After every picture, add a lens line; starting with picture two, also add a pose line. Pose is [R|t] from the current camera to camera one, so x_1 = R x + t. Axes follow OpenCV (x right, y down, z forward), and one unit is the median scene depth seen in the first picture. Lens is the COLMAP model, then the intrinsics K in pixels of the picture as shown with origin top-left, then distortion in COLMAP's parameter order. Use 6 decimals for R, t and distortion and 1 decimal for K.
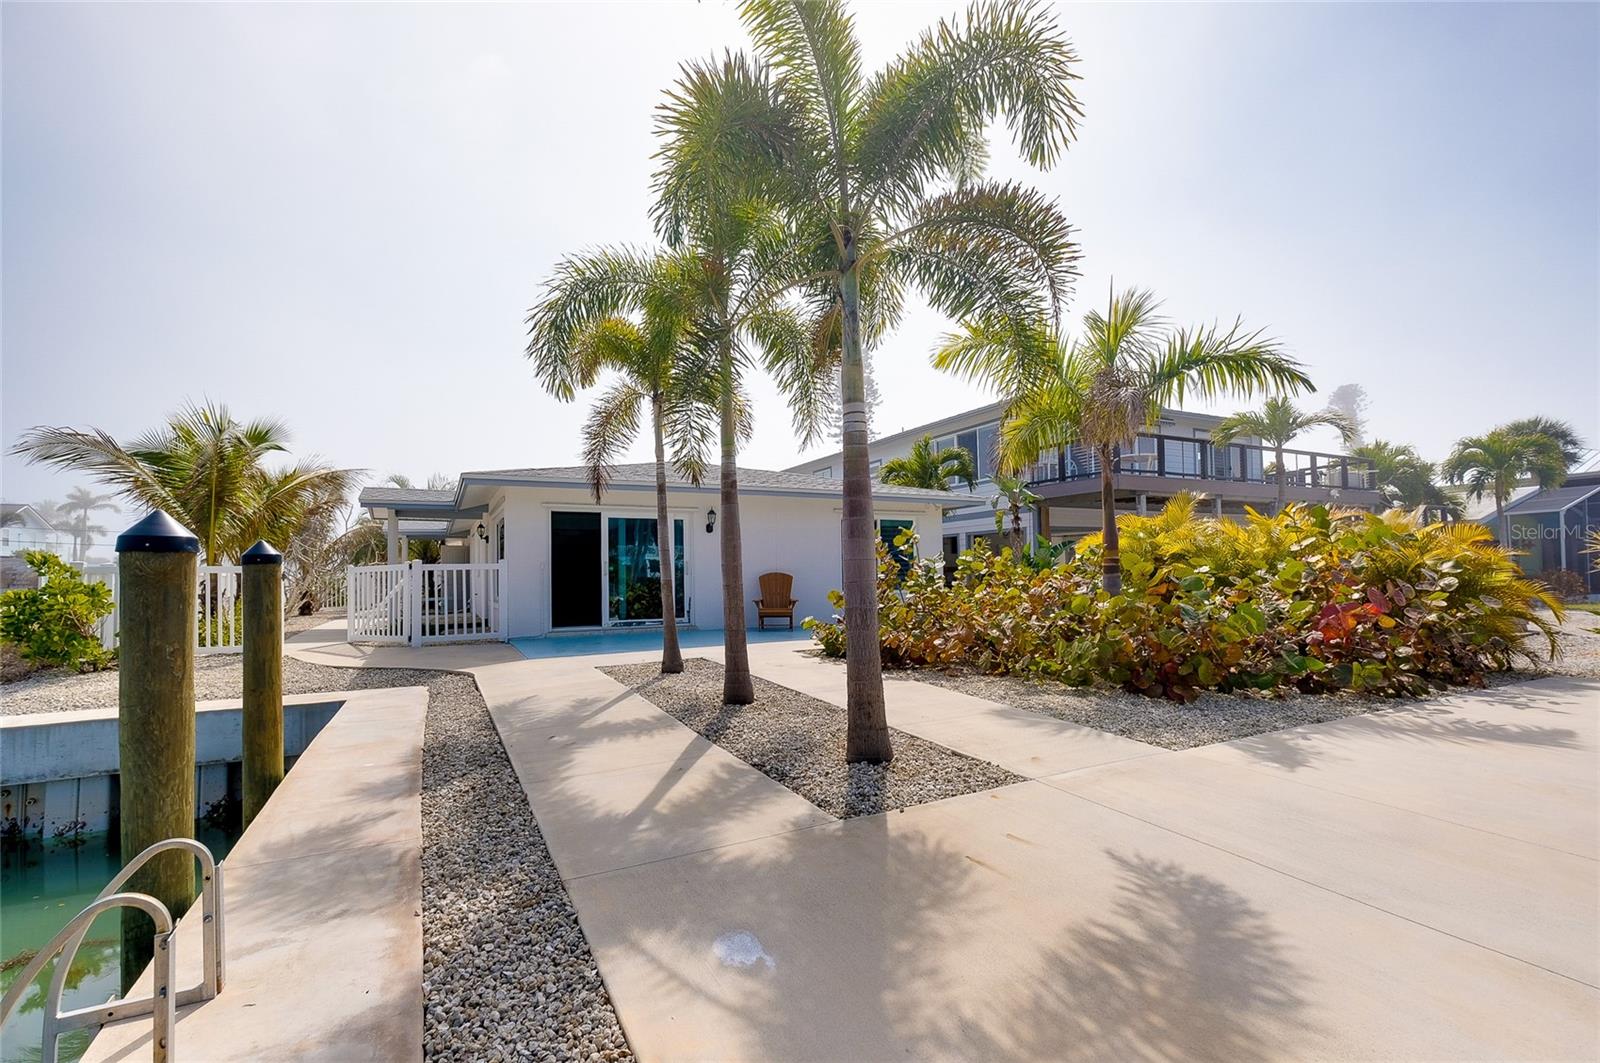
lens RADIAL K [[704.3, 0, 803.6], [0, 704.3, 574.2], [0, 0, 1]] dist [0.003192, -0.001182]
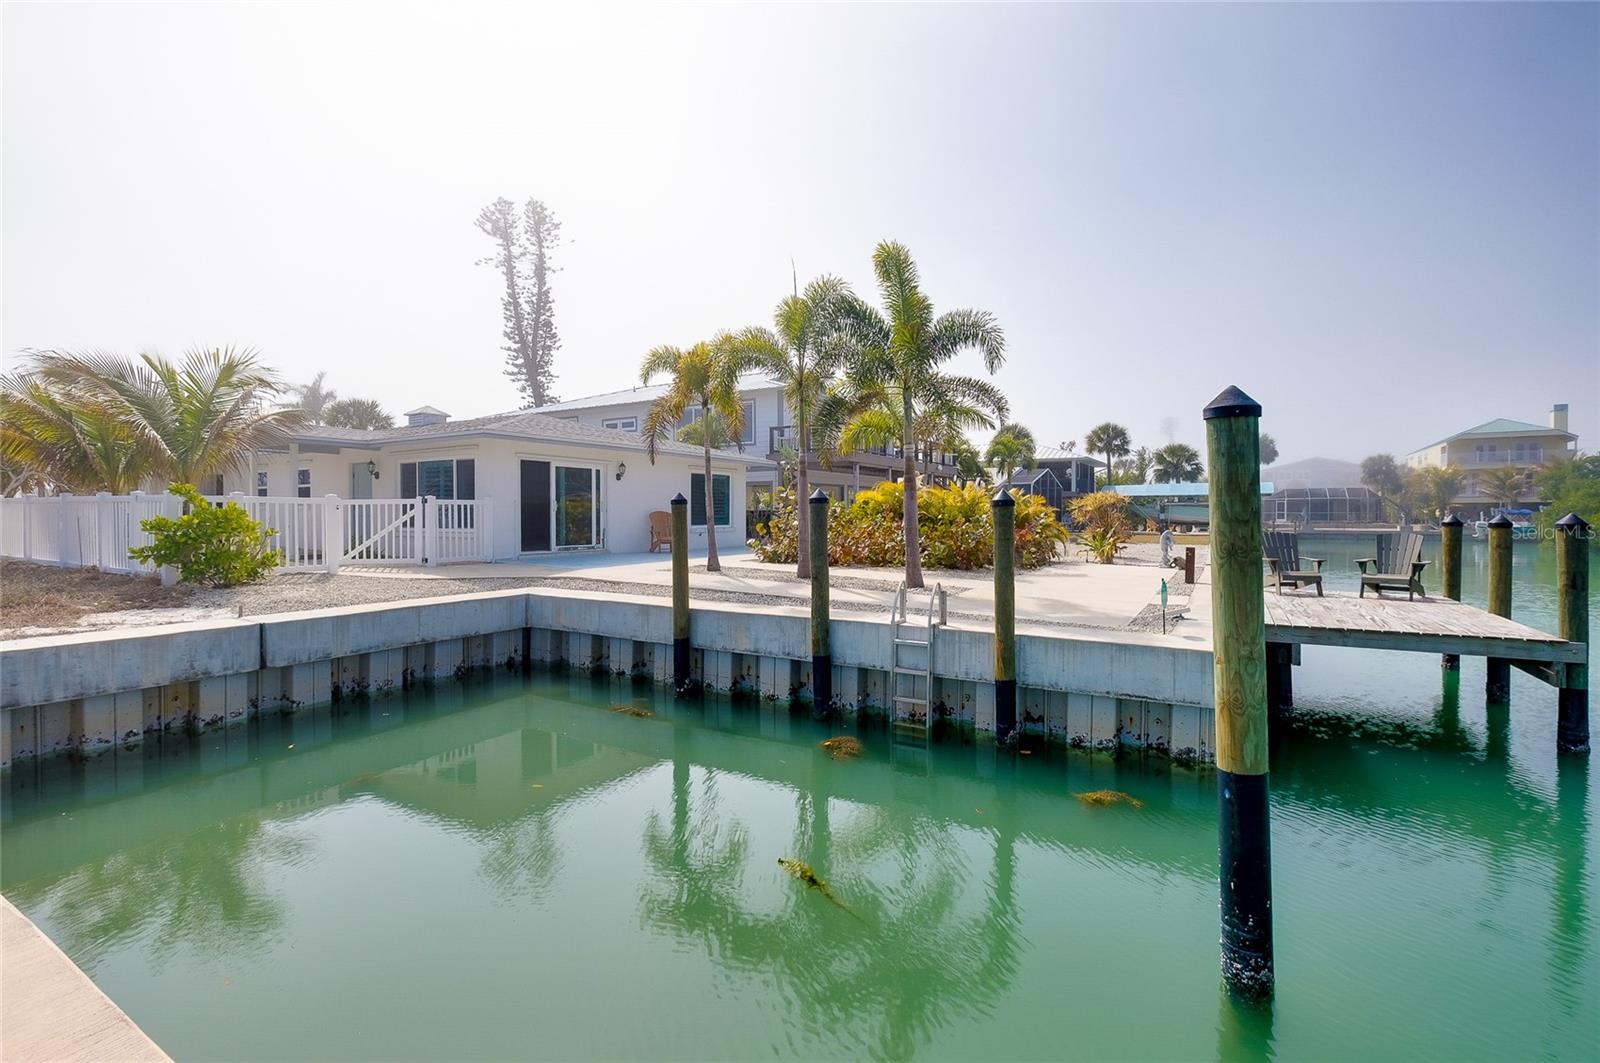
lens RADIAL K [[704.3, 0, 803.2], [0, 704.3, 523.9], [0, 0, 1]] dist [0.003192, -0.001182]
pose [[0.858863, 0.010362, 0.512101, -0.605916], [-0.016199, 0.999845, 0.006938, 0.009540], [-0.511949, -0.014254, 0.858897, -0.367222]]
